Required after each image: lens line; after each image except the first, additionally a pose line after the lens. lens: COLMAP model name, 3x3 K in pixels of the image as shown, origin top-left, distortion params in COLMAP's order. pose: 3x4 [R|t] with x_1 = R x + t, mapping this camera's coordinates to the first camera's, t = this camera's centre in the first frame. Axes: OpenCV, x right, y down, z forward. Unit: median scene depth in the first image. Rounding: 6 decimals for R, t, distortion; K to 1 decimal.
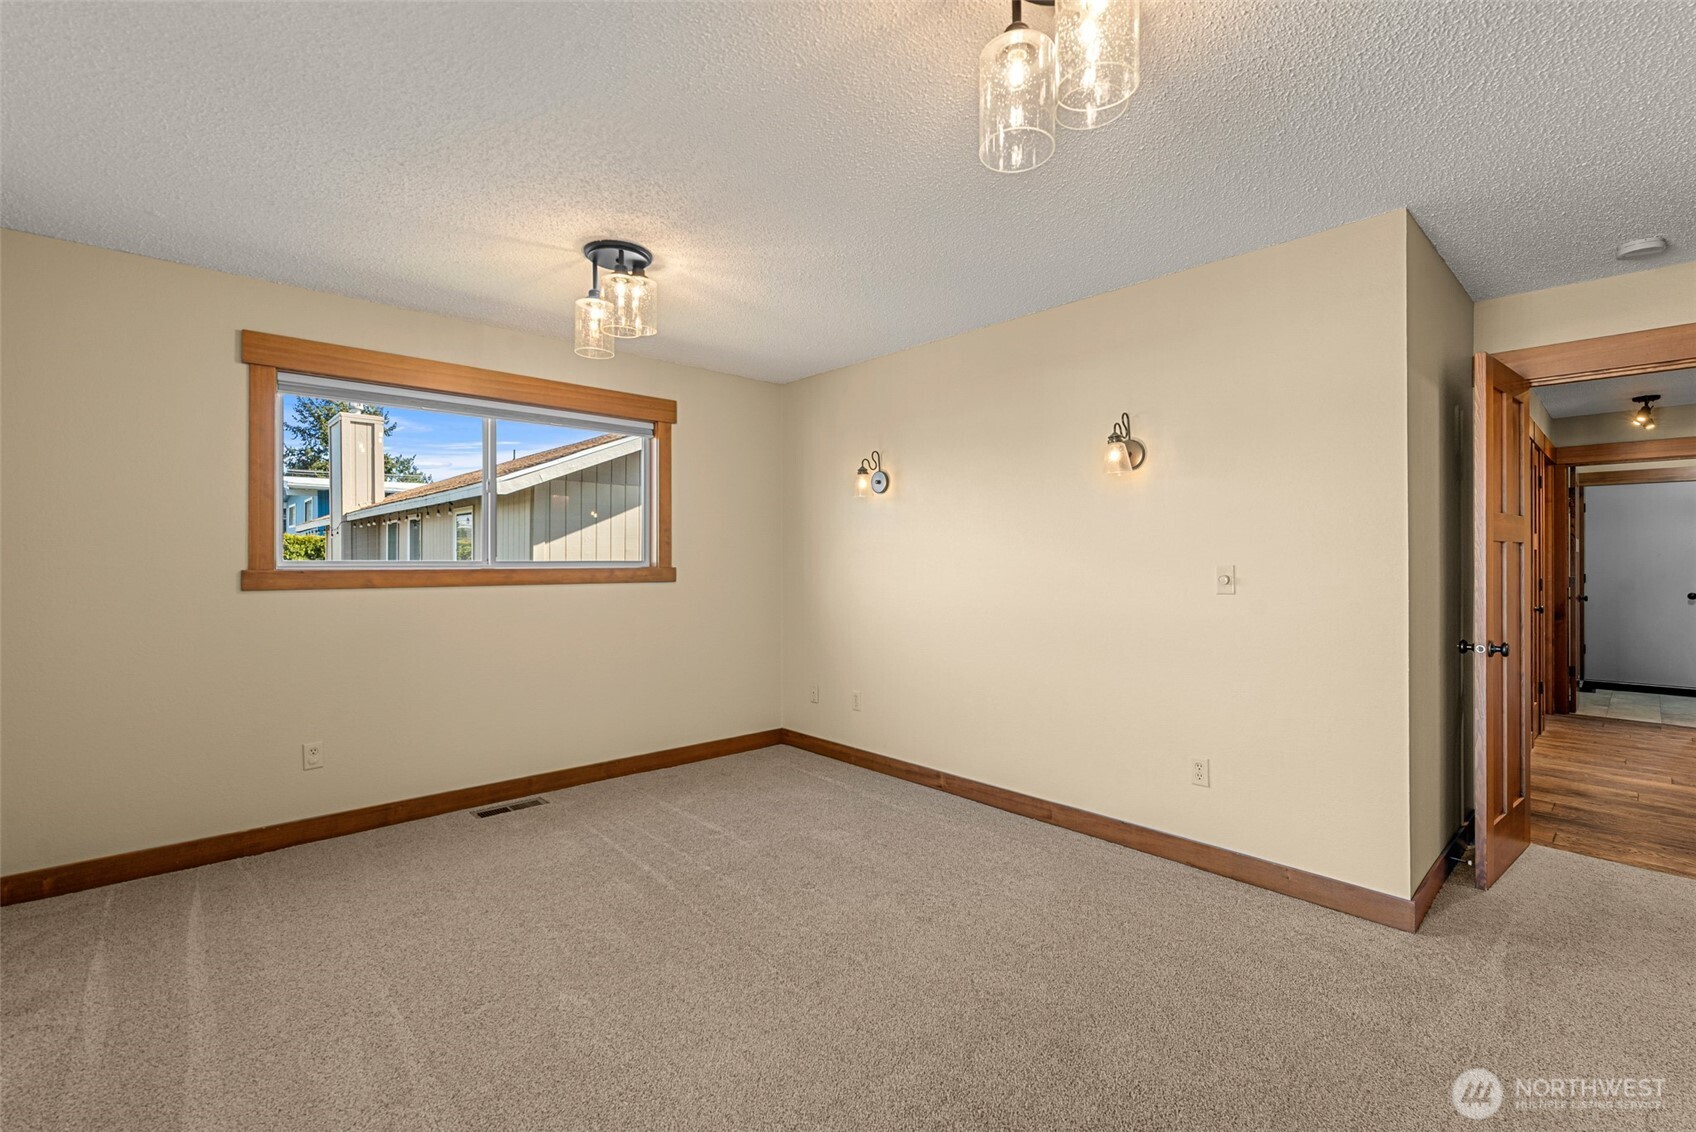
lens RADIAL K [[736.3, 0, 848.0], [0, 736.3, 566.0], [0, 0, 1]] dist [-0.000069, 0.000243]
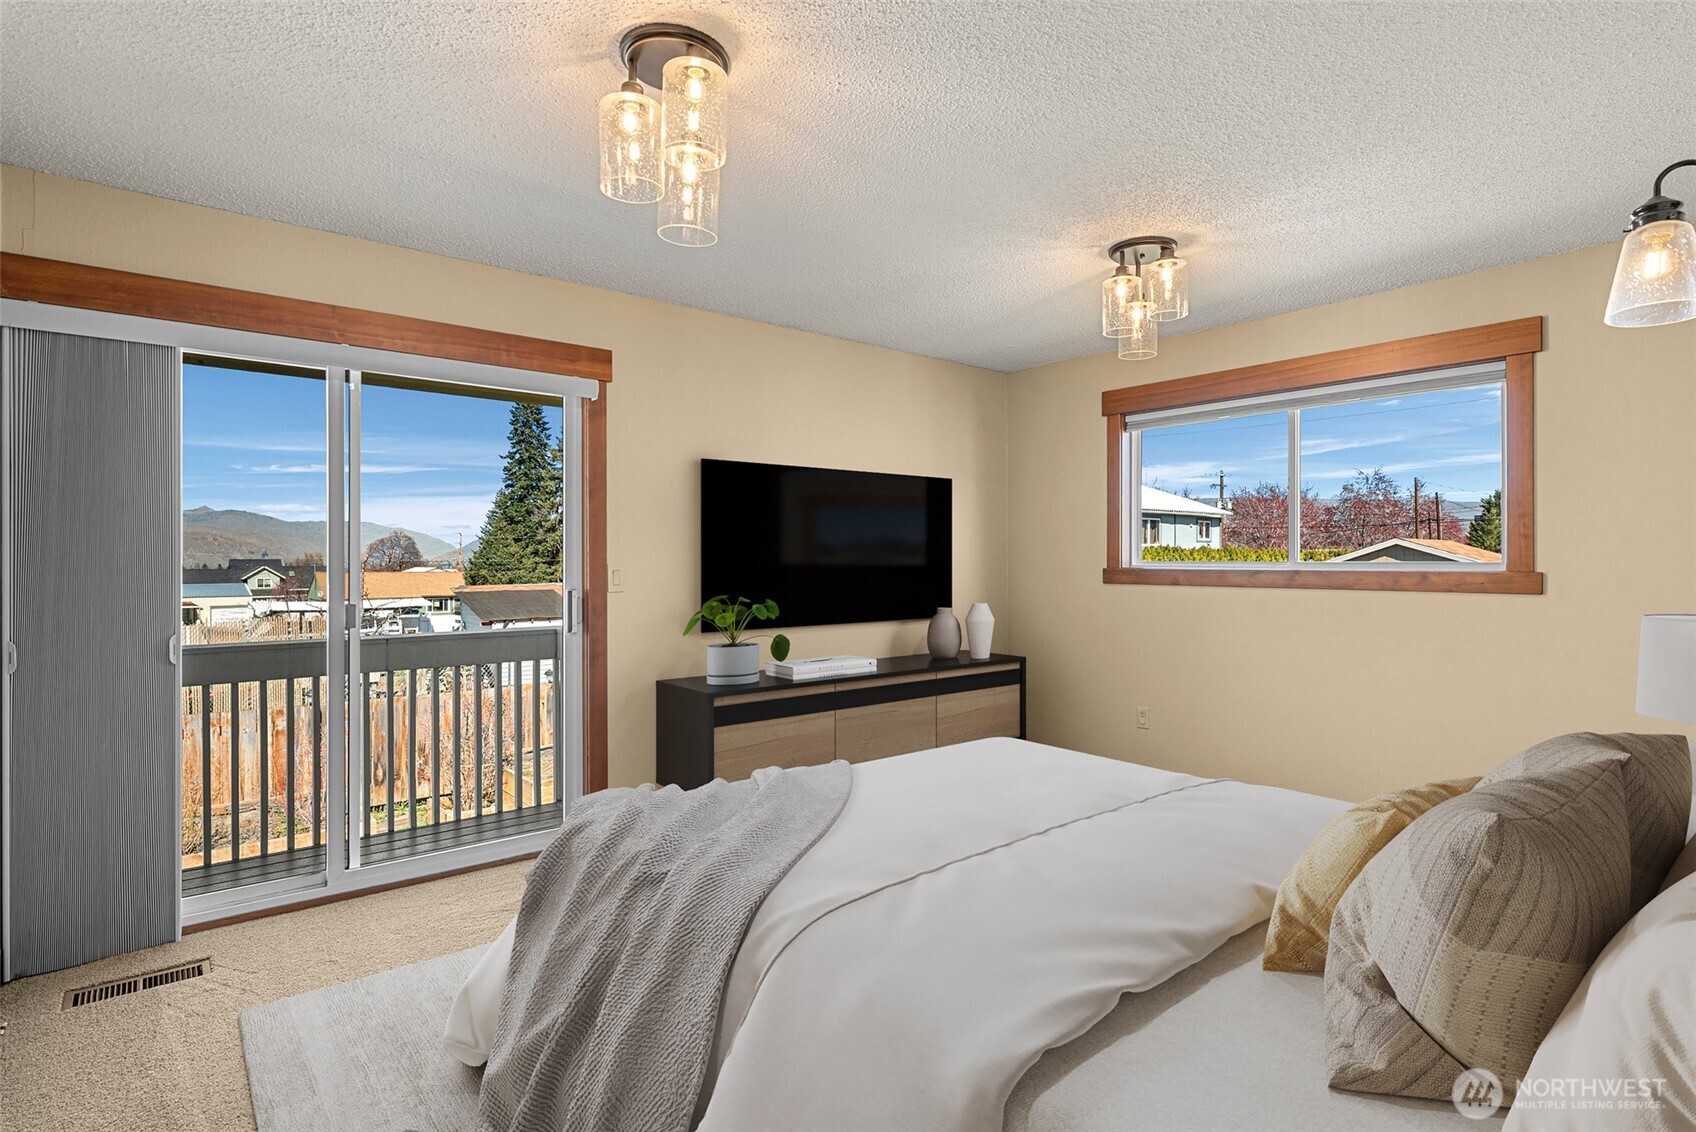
lens RADIAL K [[862.7, 0, 898.4], [0, 862.7, 564.3], [0, 0, 1]] dist [0.000268, 0.000150]
pose [[-0.025122, 0.005312, -0.999670, 0.674899], [-0.007813, 0.999954, 0.005510, -0.006475], [0.999654, 0.007949, -0.025079, 0.566256]]
